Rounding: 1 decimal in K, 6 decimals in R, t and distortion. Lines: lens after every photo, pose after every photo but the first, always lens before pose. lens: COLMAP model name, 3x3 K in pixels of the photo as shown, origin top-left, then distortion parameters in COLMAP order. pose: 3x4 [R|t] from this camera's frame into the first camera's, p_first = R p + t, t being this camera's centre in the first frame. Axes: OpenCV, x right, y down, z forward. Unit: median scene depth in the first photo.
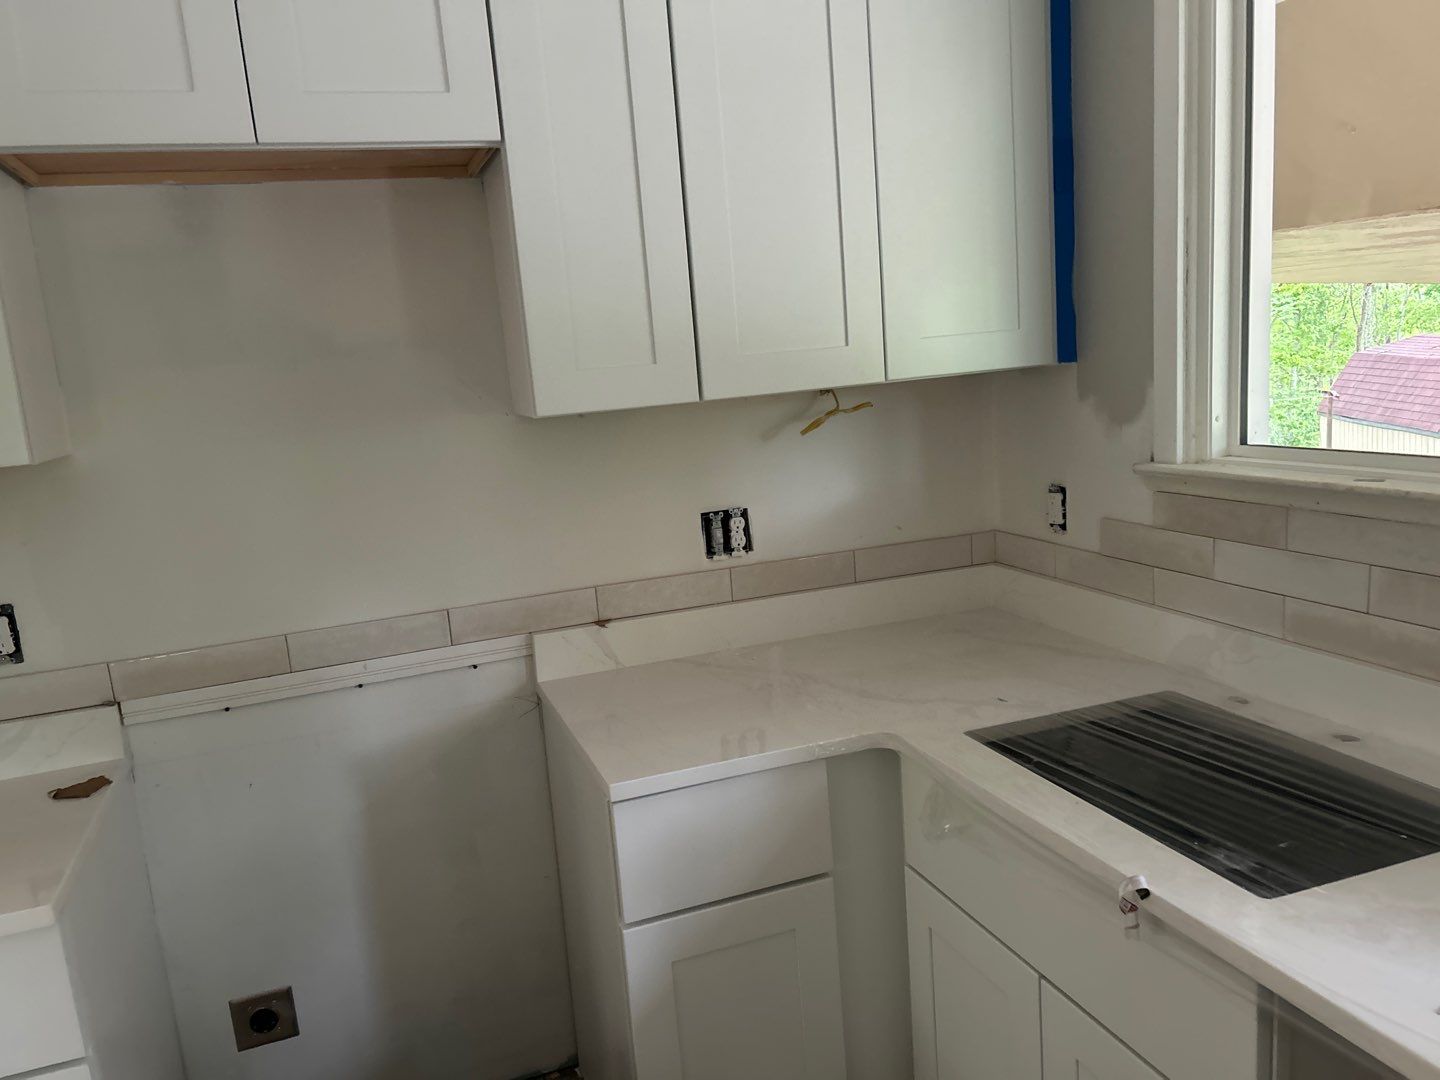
lens RADIAL K [[1089.3, 0, 720.6], [0, 1089.3, 547.0], [0, 0, 1]] dist [0.026181, -0.008137]
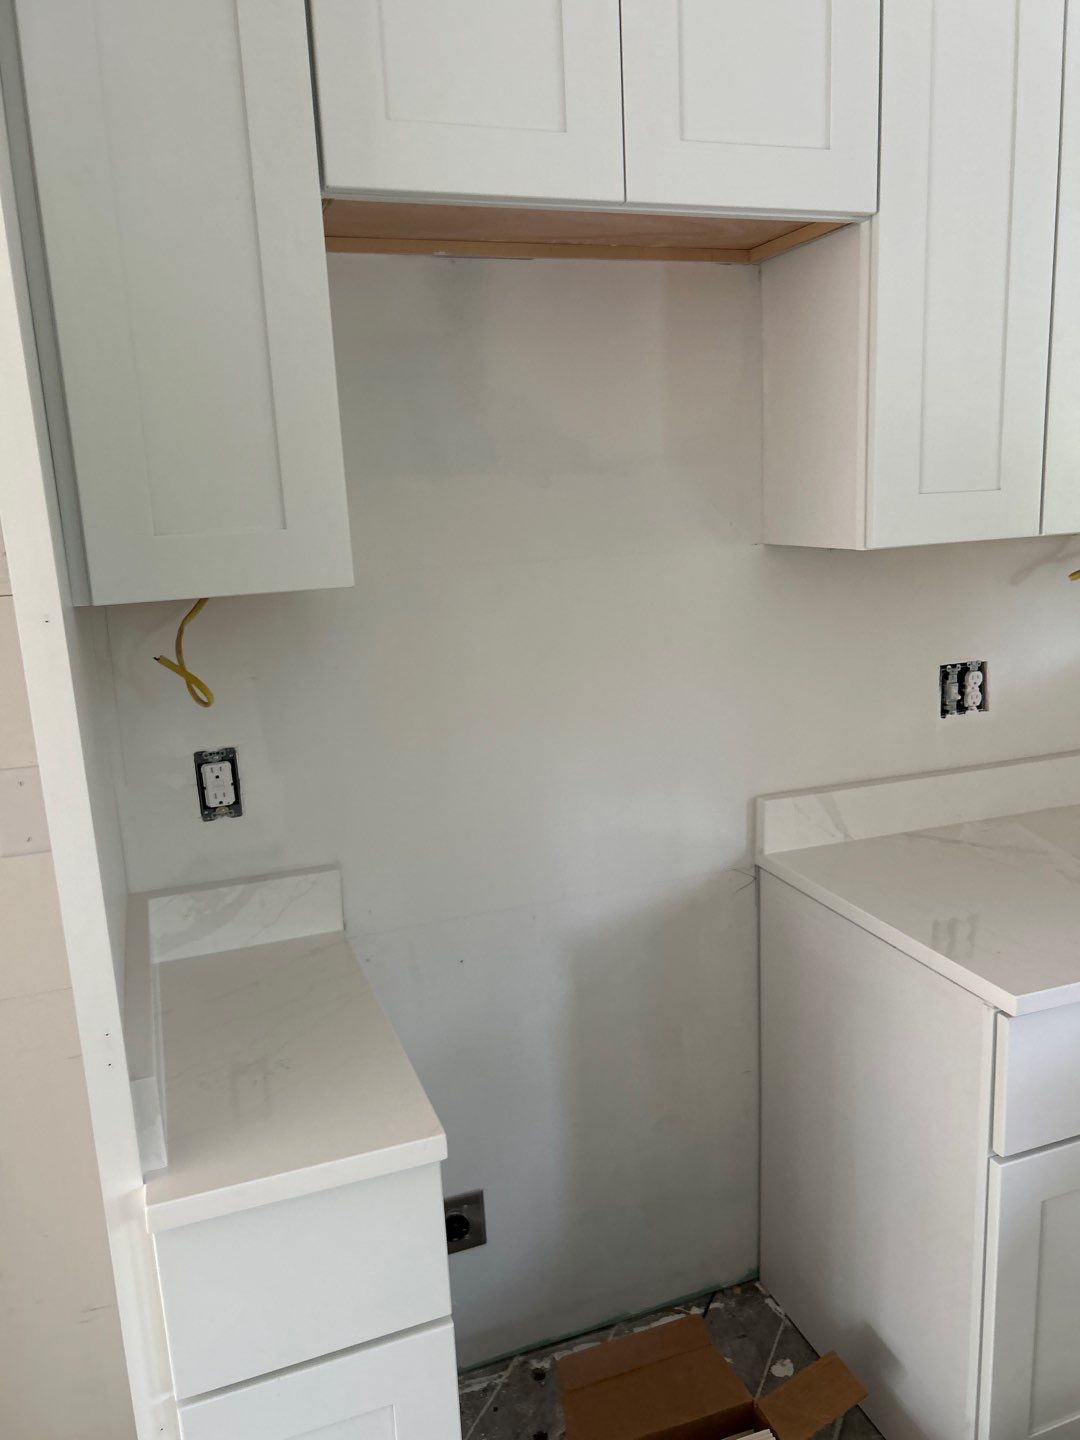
lens RADIAL K [[1097.8, 0, 540.0], [0, 1097.8, 715.7], [0, 0, 1]] dist [0.018120, -0.000453]
pose [[0.999337, 0.035622, 0.007510, -0.378934], [-0.035820, 0.998965, 0.028034, -0.004807], [-0.006503, -0.028284, 0.999579, 0.133121]]
